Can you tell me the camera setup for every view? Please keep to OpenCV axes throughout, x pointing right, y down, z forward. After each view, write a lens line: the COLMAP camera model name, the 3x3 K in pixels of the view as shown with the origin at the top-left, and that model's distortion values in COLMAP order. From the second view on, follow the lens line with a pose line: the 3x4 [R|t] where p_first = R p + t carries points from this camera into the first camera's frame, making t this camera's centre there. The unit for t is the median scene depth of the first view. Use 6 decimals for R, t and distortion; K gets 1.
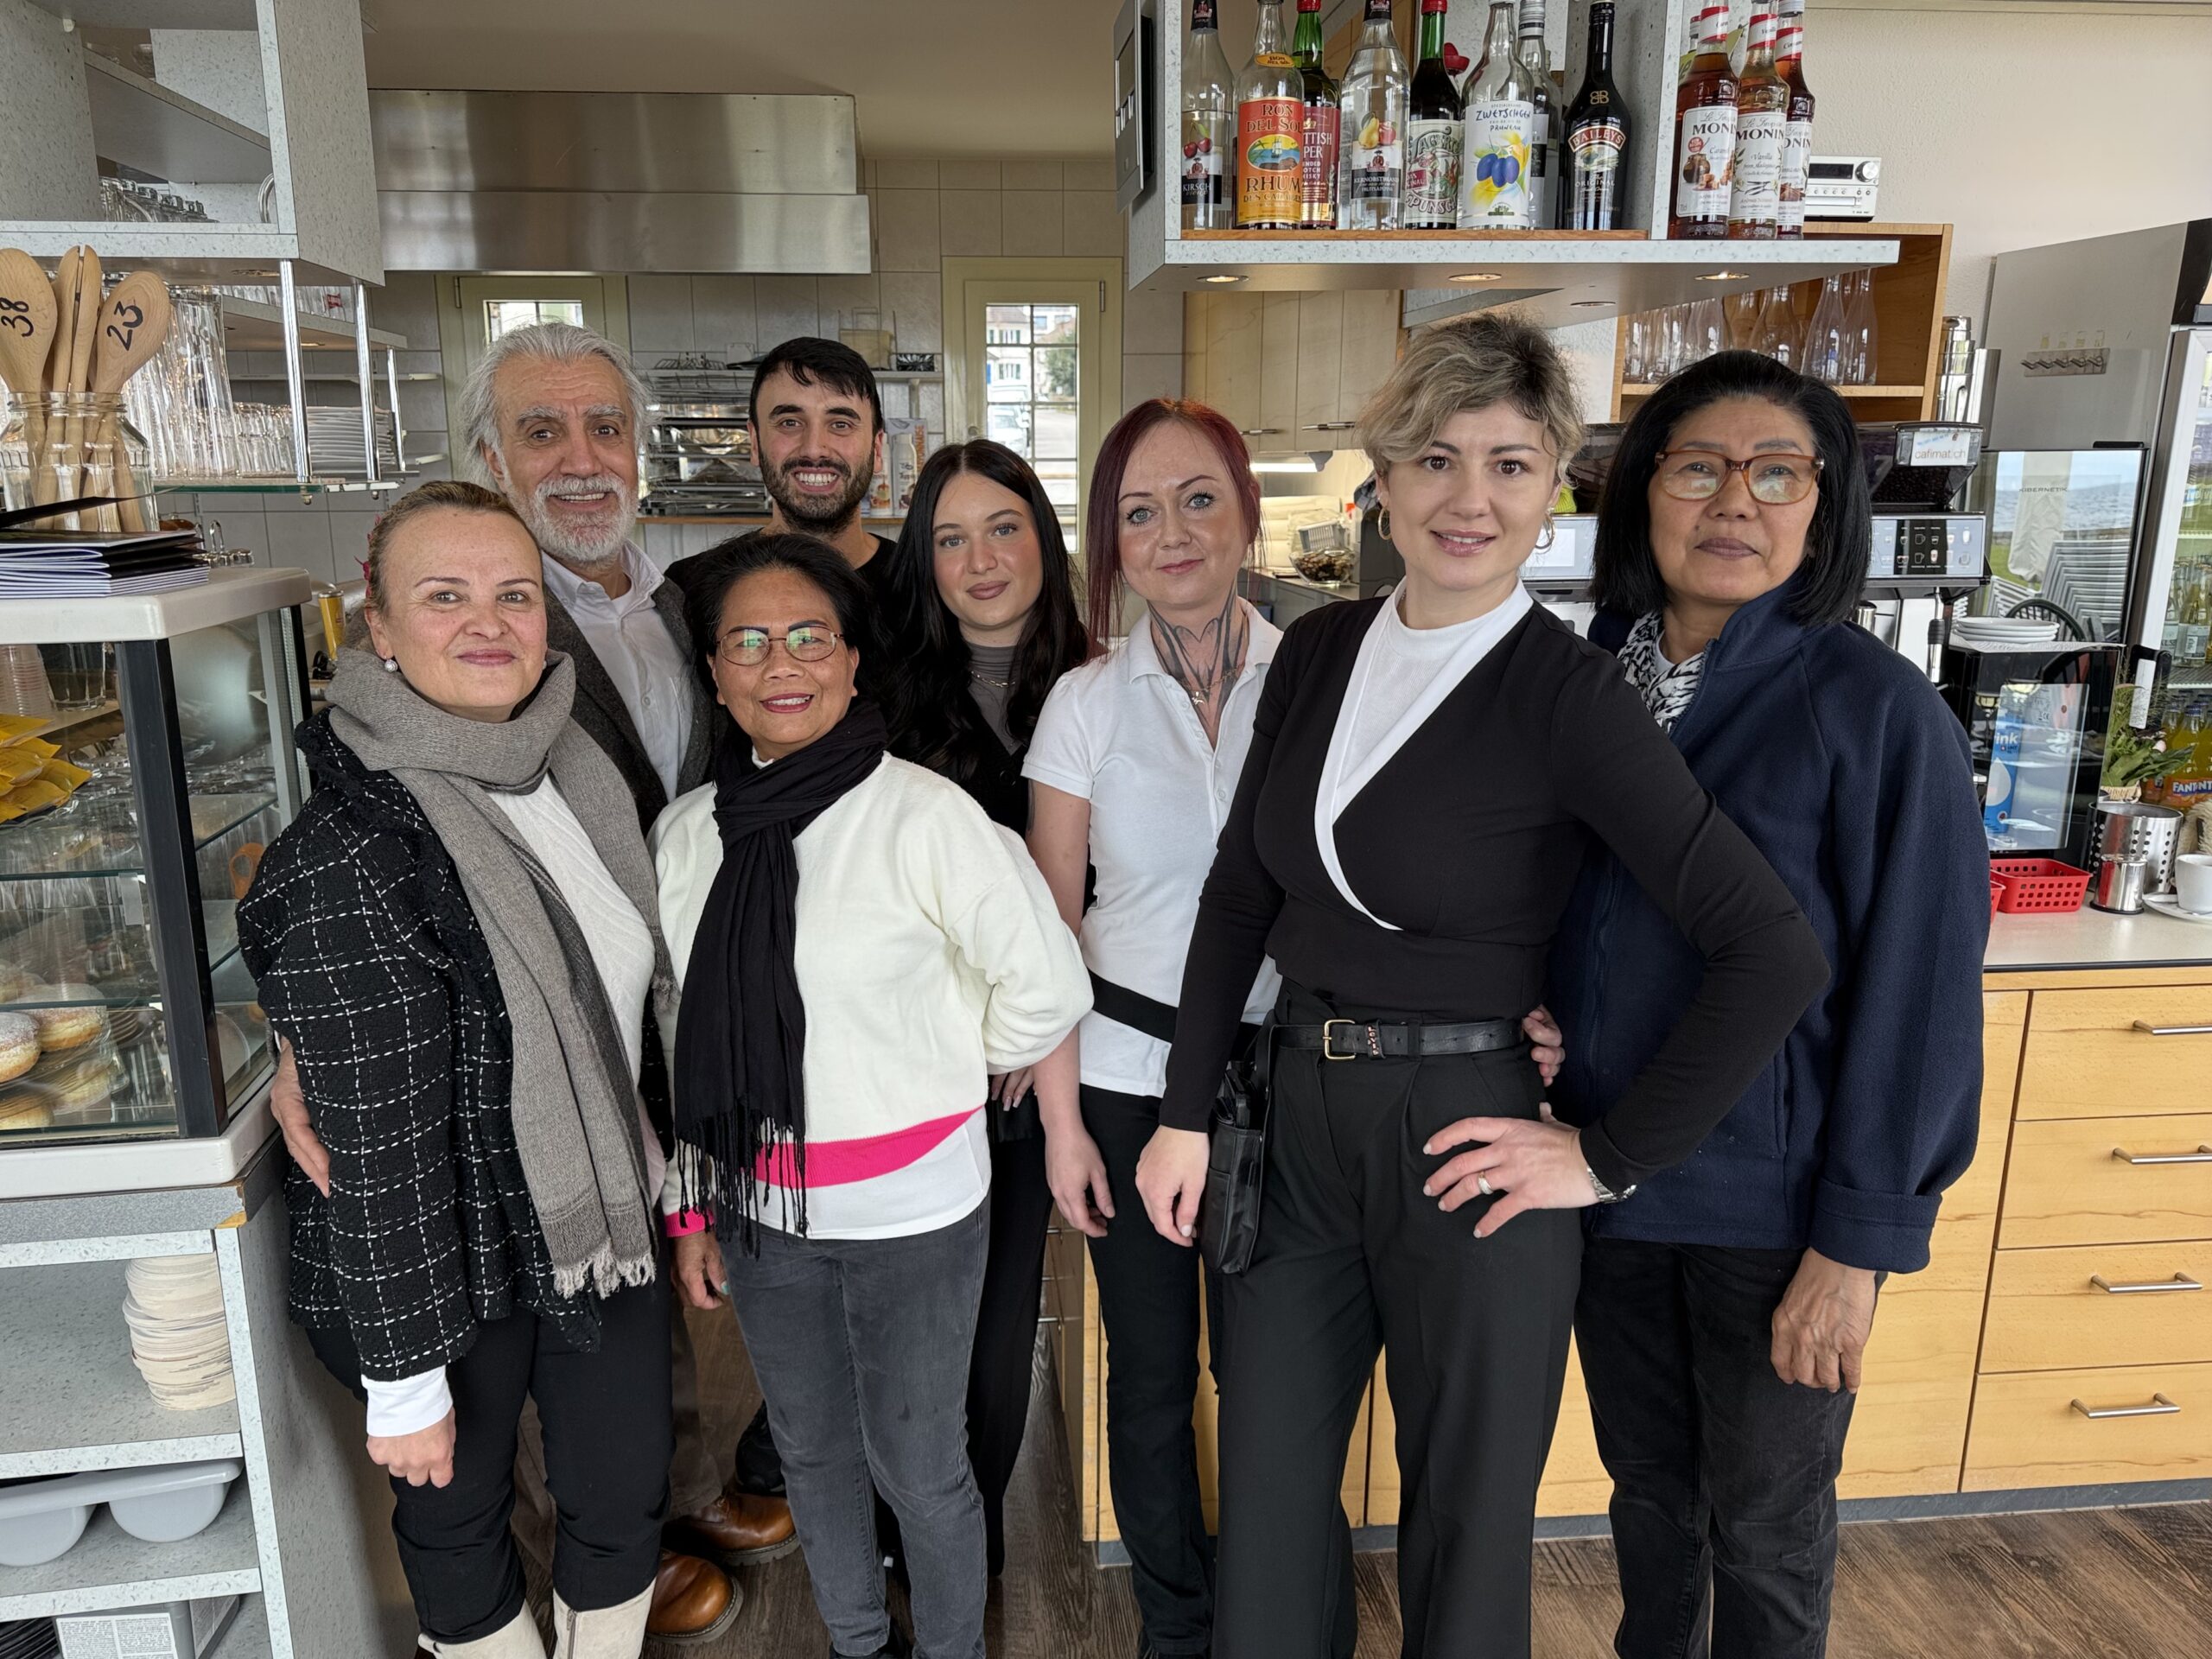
lens RADIAL K [[1597.4, 0, 1026.1], [0, 1597.4, 836.2], [0, 0, 1]] dist [-0.003437, 0.000894]
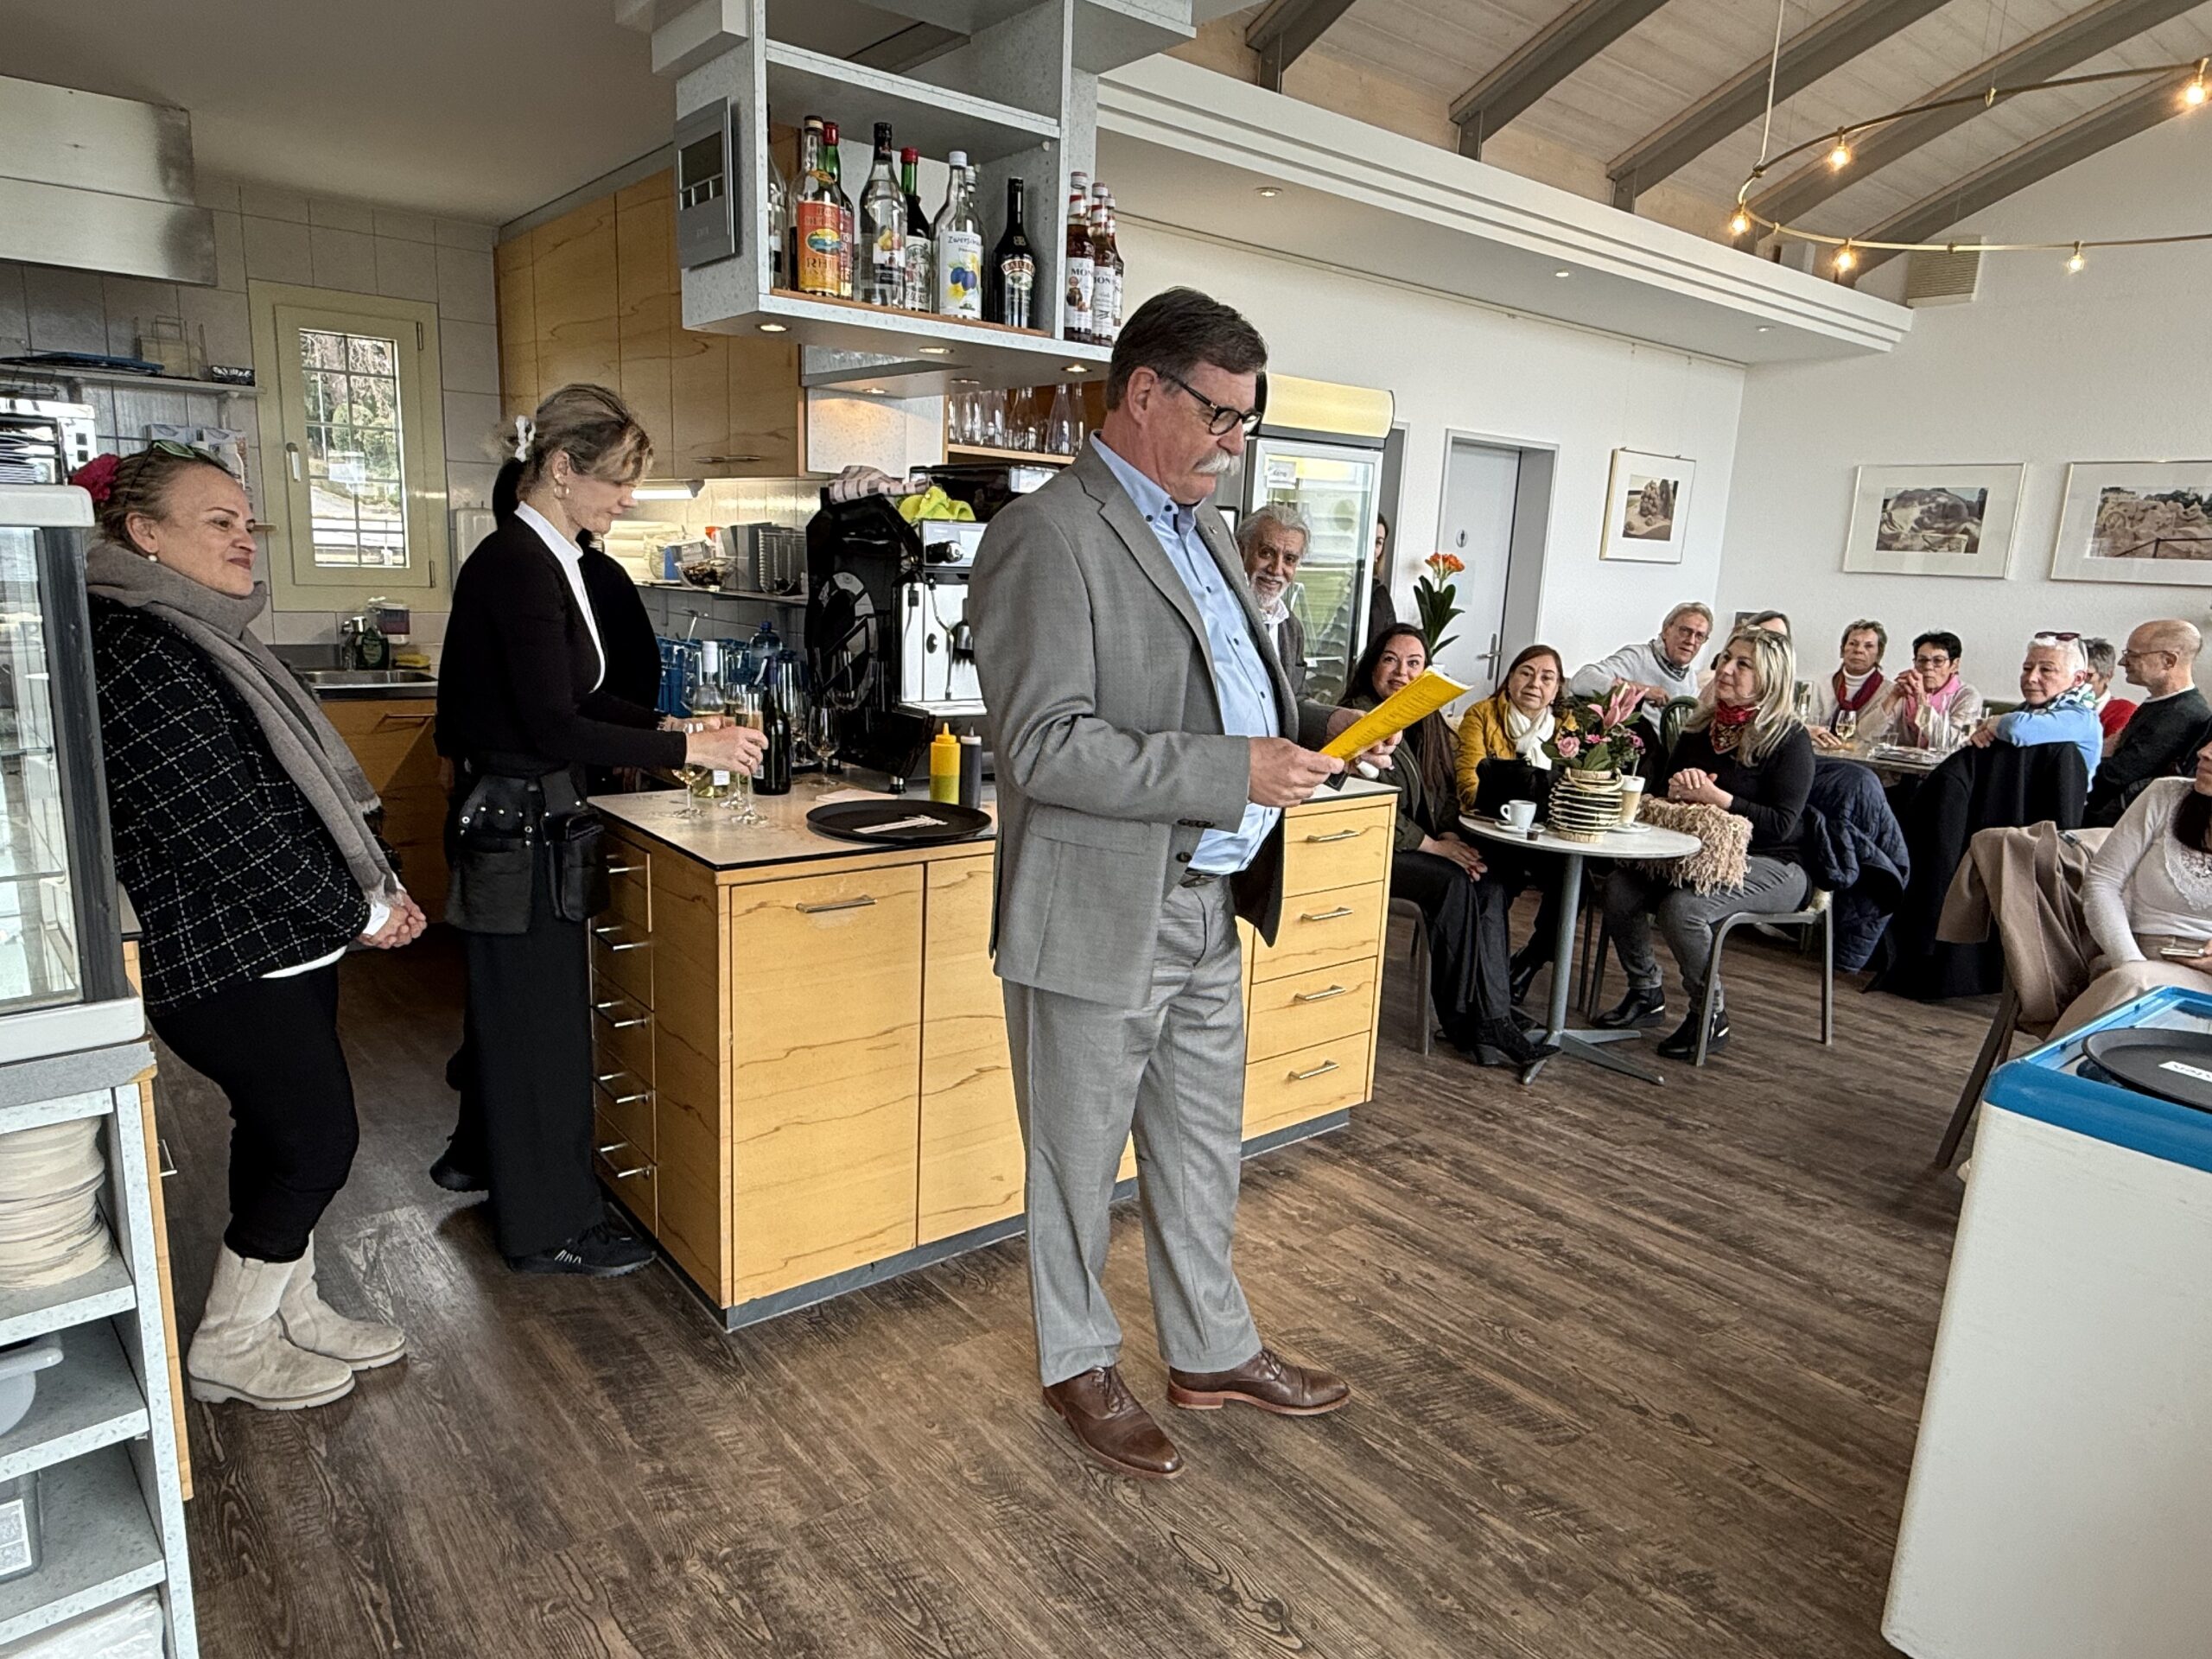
lens RADIAL K [[1376.8, 0, 1106.0], [0, 1376.8, 829.5], [0, 0, 1]] dist [-0.002984, 0.000238]
pose [[0.825225, -0.072792, 0.560094, -0.340916], [0.080794, 0.996676, 0.010493, 0.085677], [-0.558996, 0.036593, 0.828363, -0.105453]]
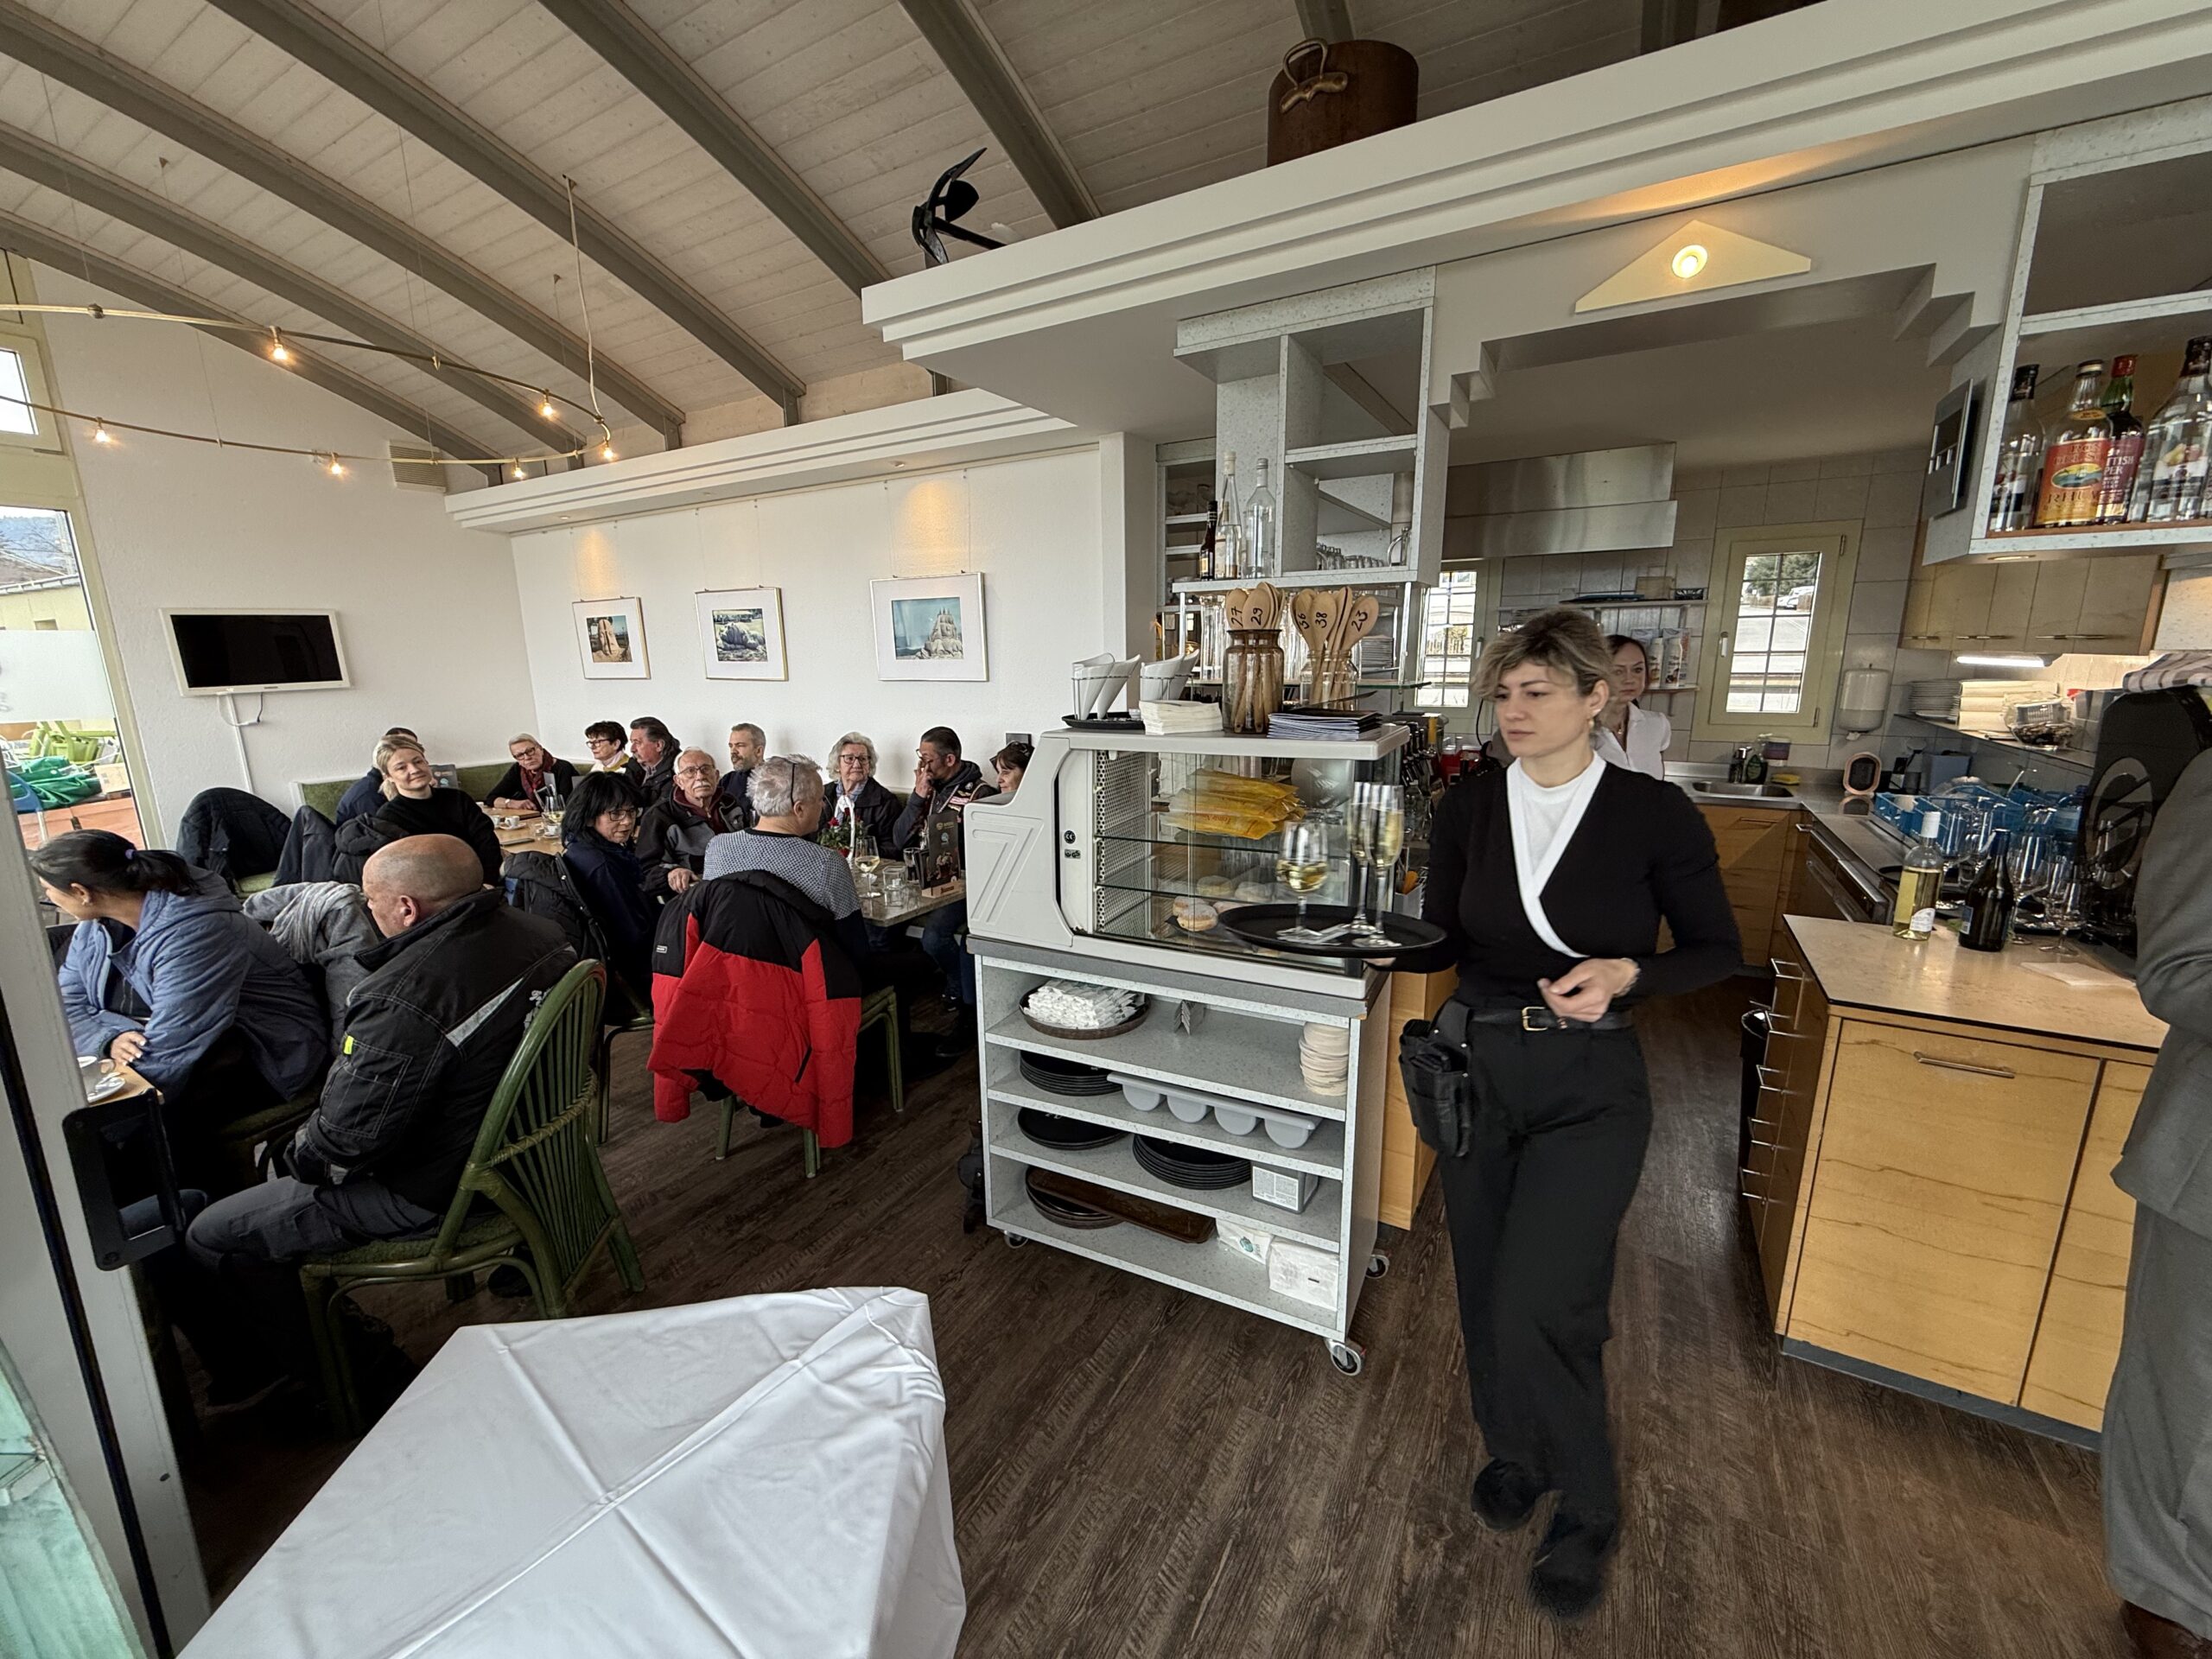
lens RADIAL K [[872.7, 0, 1092.1], [0, 872.7, 828.5], [0, 0, 1]] dist [-0.000087, 0.000094]
pose [[0.815830, 0.108642, -0.567996, -0.097224], [-0.121451, 0.992478, 0.015390, 0.002360], [0.565395, 0.056428, 0.822888, -0.181259]]
